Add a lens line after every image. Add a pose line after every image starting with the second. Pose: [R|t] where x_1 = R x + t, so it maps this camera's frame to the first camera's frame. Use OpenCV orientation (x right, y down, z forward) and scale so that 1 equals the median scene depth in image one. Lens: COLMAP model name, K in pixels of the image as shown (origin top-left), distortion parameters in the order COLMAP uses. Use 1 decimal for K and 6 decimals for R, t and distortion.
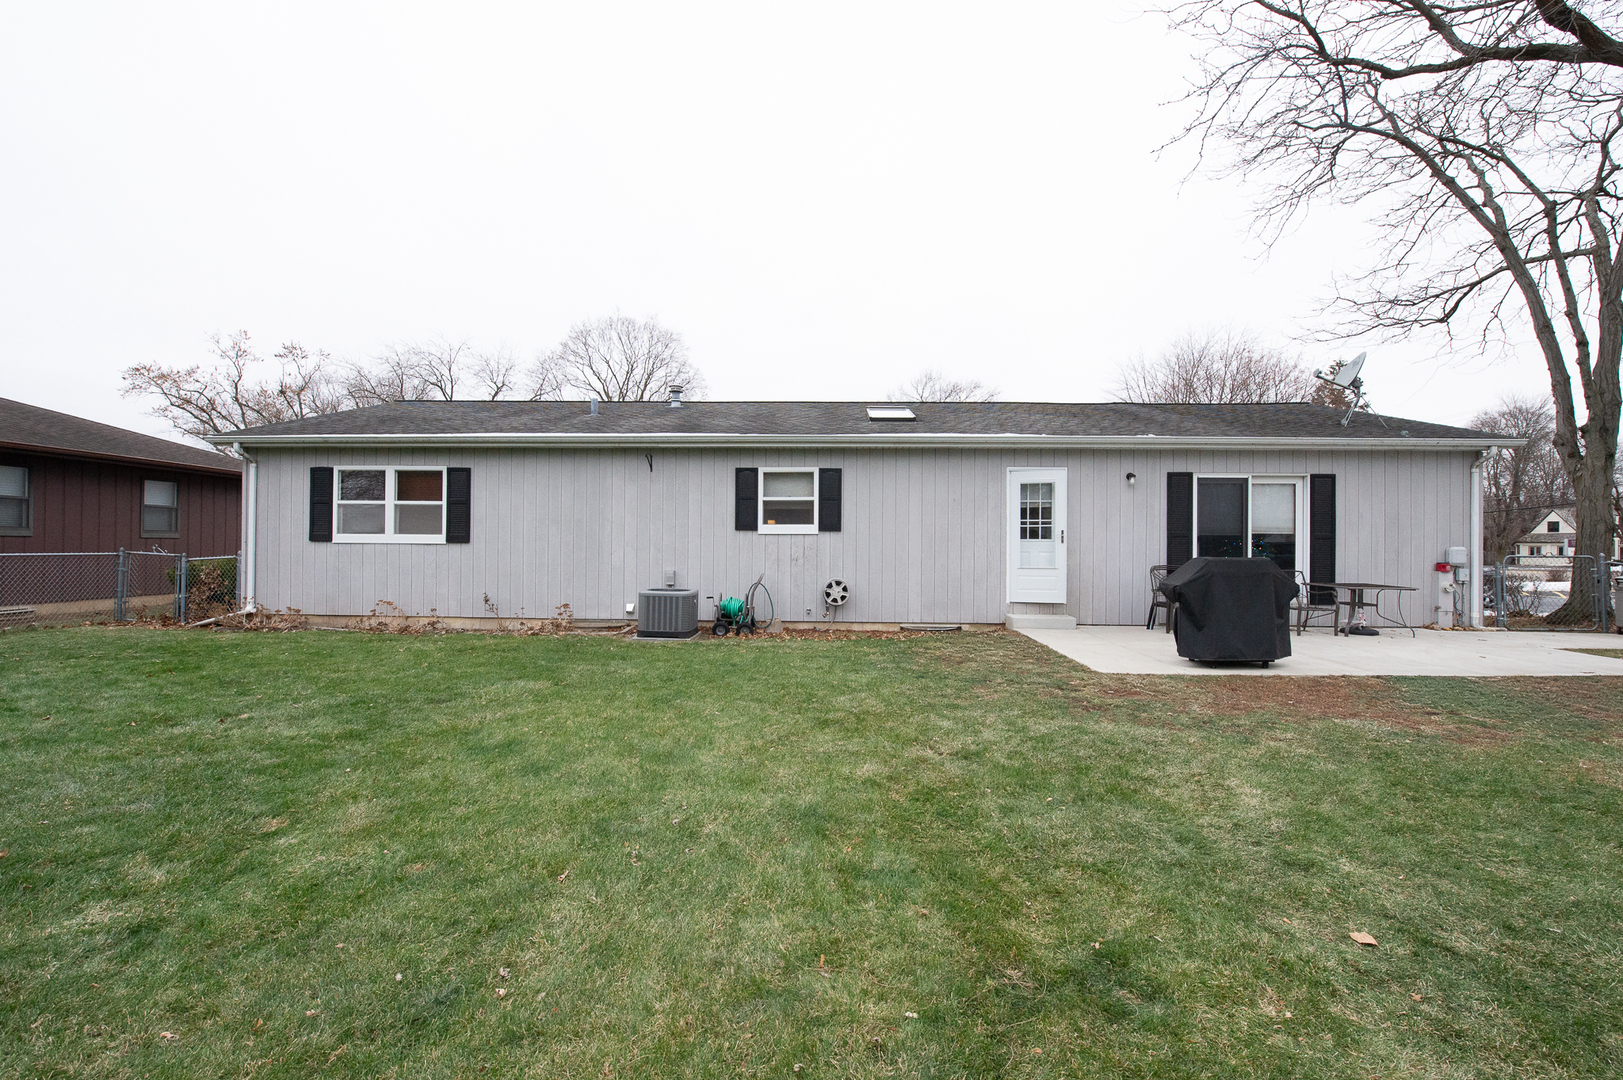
lens RADIAL K [[662.5, 0, 811.5], [0, 662.5, 543.3], [0, 0, 1]] dist [-0.018475, -0.000925]
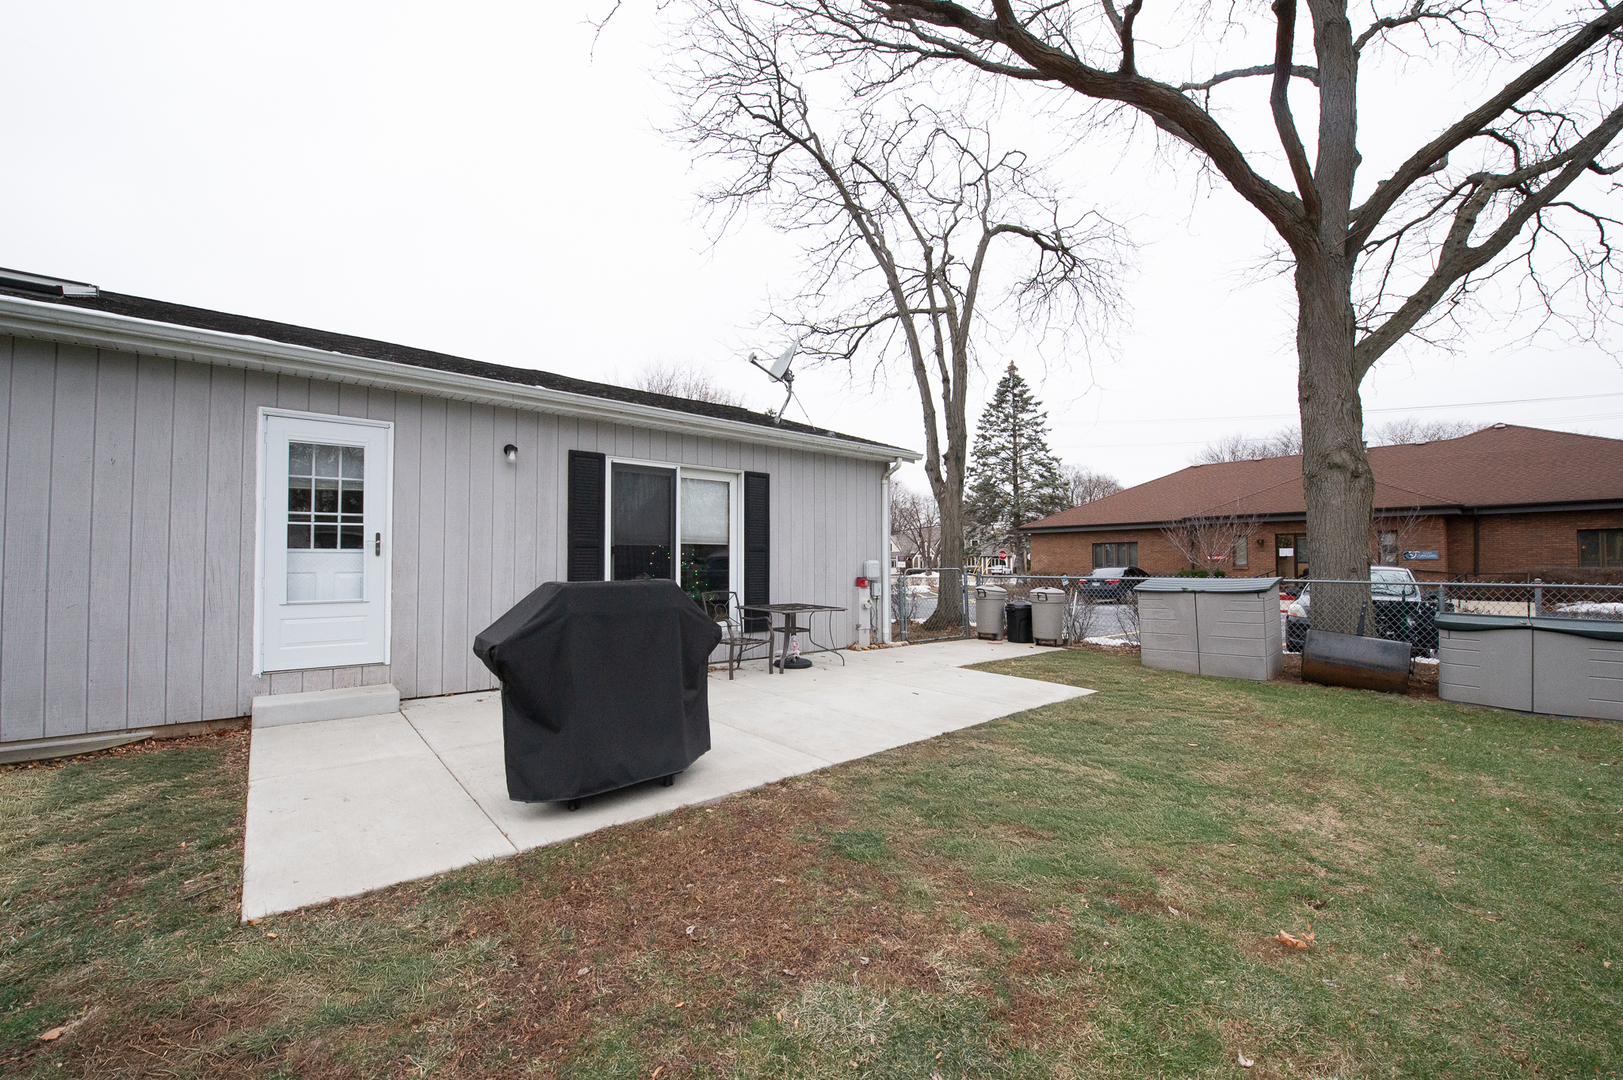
lens RADIAL K [[646.8, 0, 809.0], [0, 646.8, 542.5], [0, 0, 1]] dist [-0.021221, -0.000786]
pose [[0.739294, 0.014929, 0.673217, 0.281056], [0.004119, 0.999635, -0.026691, 0.004264], [-0.673370, 0.022506, 0.738963, 0.354476]]
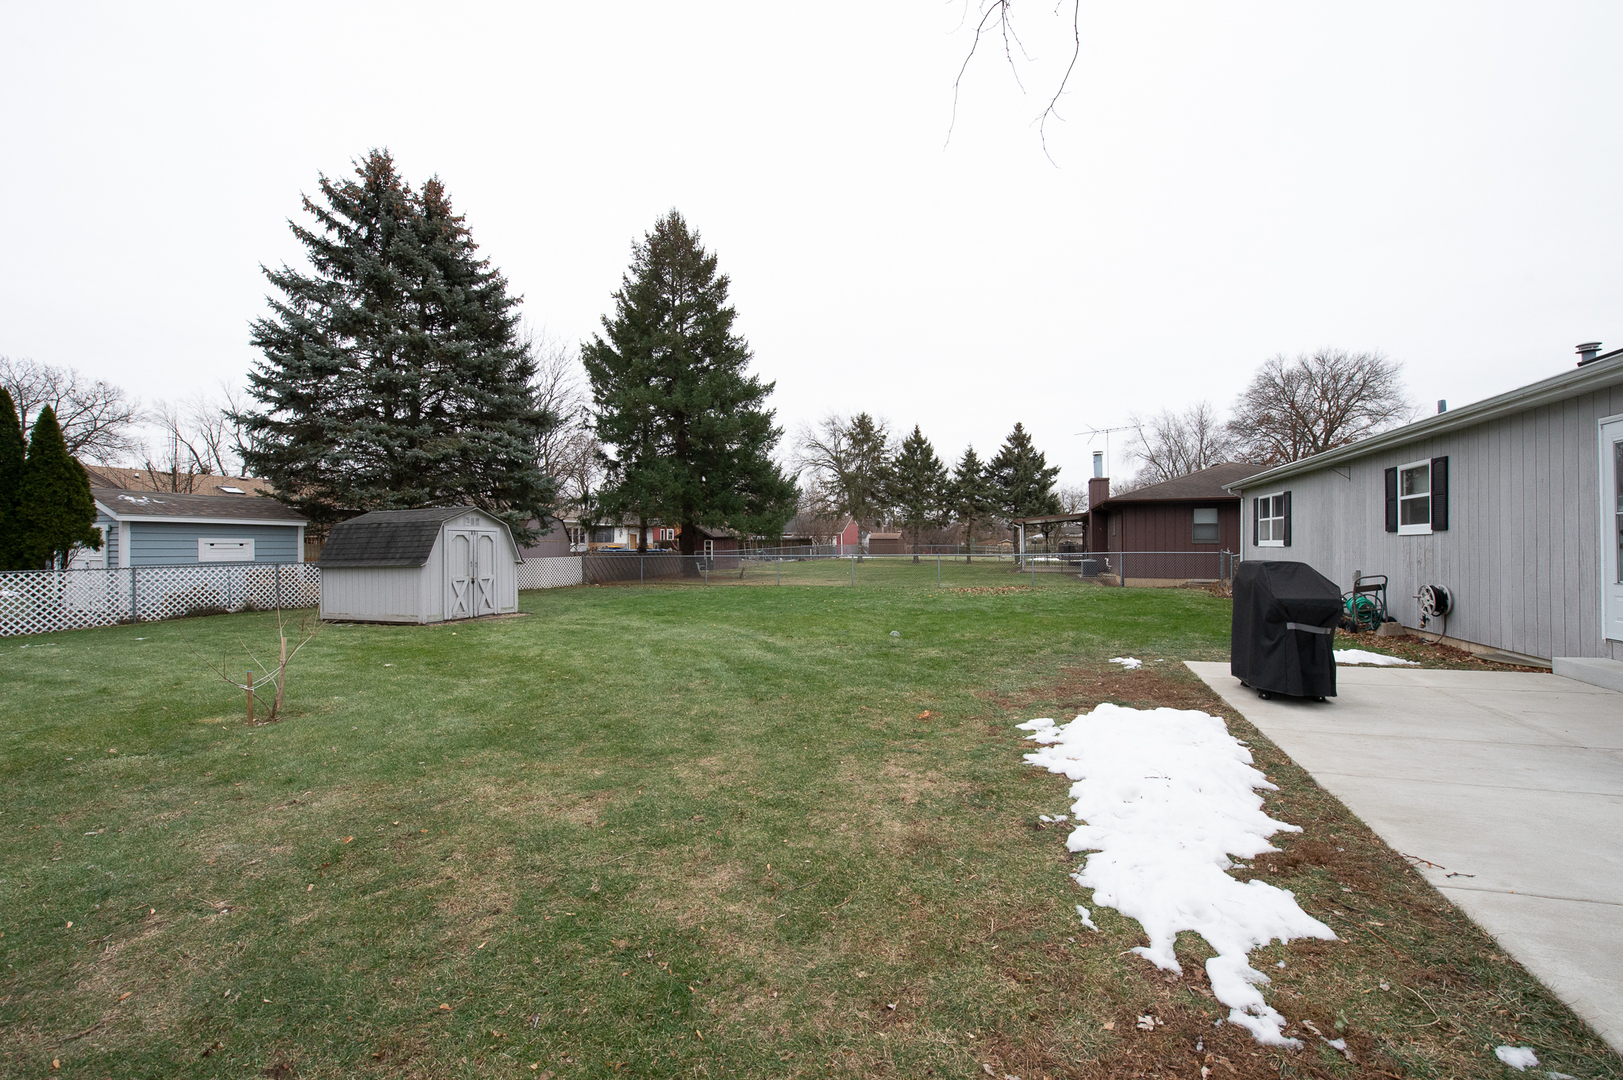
lens RADIAL K [[646.8, 0, 809.0], [0, 646.8, 542.5], [0, 0, 1]] dist [-0.021221, -0.000786]
pose [[-0.307407, -0.011893, -0.951504, 1.074865], [0.004218, 0.999895, -0.013860, 0.004983], [0.951569, -0.008274, -0.307324, 0.478363]]
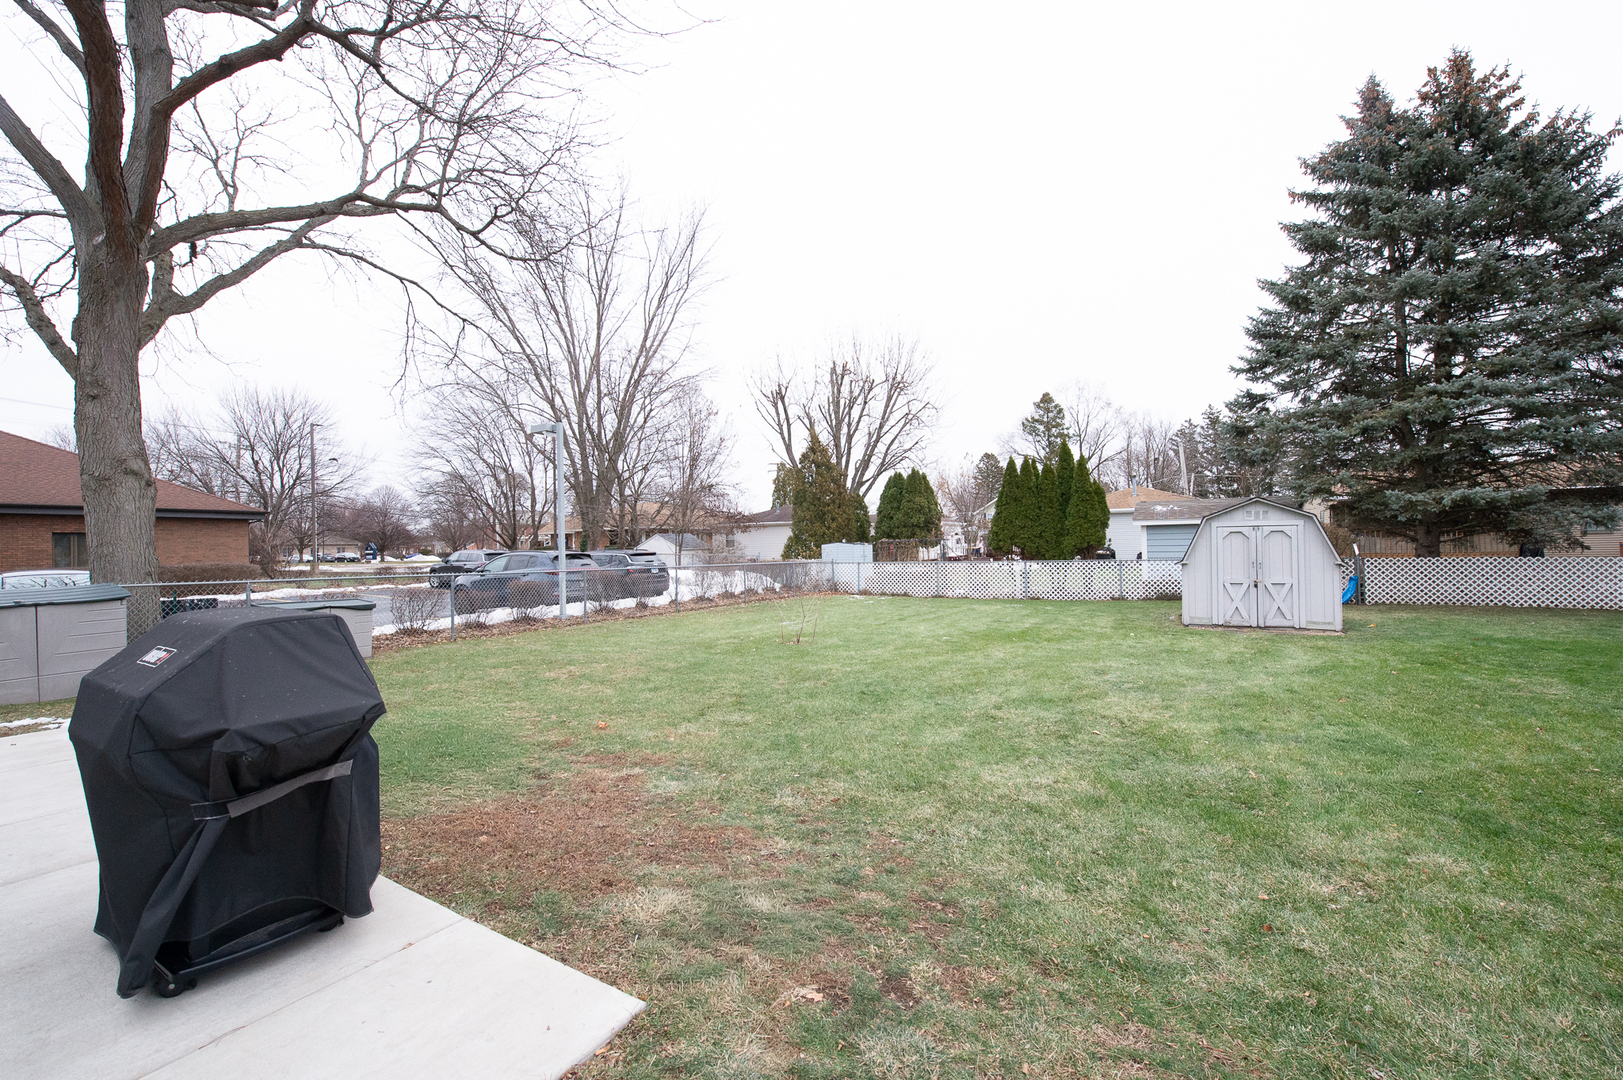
lens RADIAL K [[646.8, 0, 809.0], [0, 646.8, 542.5], [0, 0, 1]] dist [-0.021221, -0.000786]
pose [[-0.877714, 0.010565, 0.479069, 0.155240], [0.007140, 0.999934, -0.008970, -0.006928], [-0.479132, -0.004453, -0.877731, 0.794869]]
